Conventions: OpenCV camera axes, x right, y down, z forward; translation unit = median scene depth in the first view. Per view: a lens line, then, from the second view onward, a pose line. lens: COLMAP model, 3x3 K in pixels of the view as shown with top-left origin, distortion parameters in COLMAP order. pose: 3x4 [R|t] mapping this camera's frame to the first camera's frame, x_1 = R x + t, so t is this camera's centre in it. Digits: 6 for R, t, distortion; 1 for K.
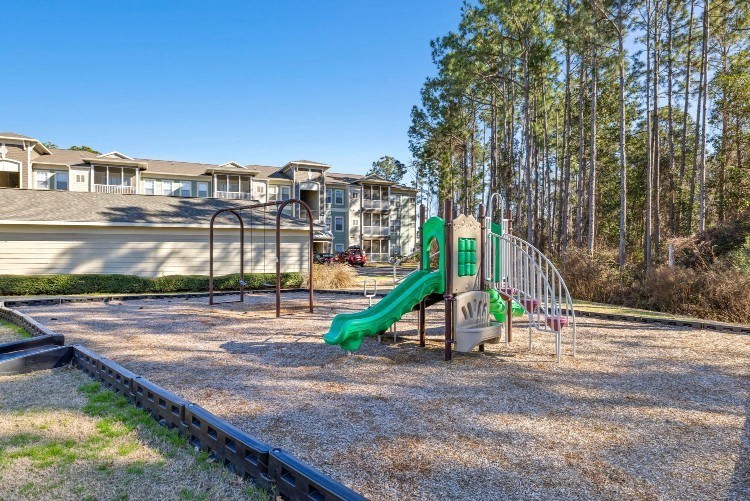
lens RADIAL K [[312.4, 0, 367.8], [0, 312.4, 246.0], [0, 0, 1]] dist [-0.000198, 0.000175]
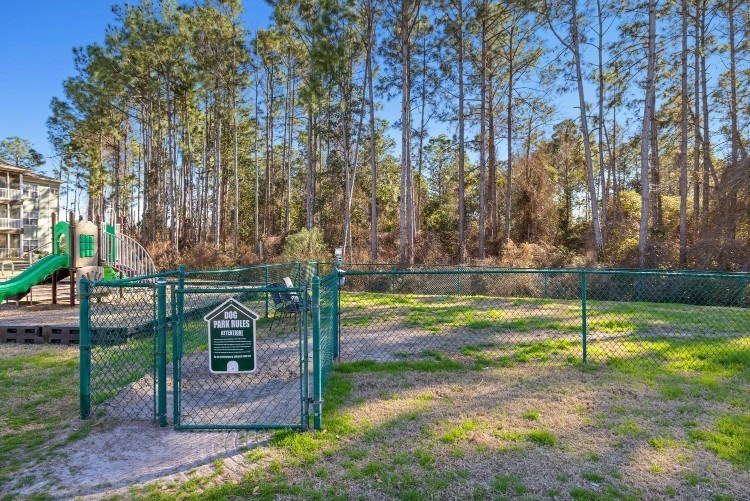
lens RADIAL K [[434.1, 0, 387.4], [0, 434.1, 247.9], [0, 0, 1]] dist [0.026845, 0.000358]
pose [[0.719284, -0.003395, 0.694707, -0.063566], [-0.005456, 0.999930, 0.010536, 0.004256], [-0.694694, -0.011368, 0.719215, -0.701753]]
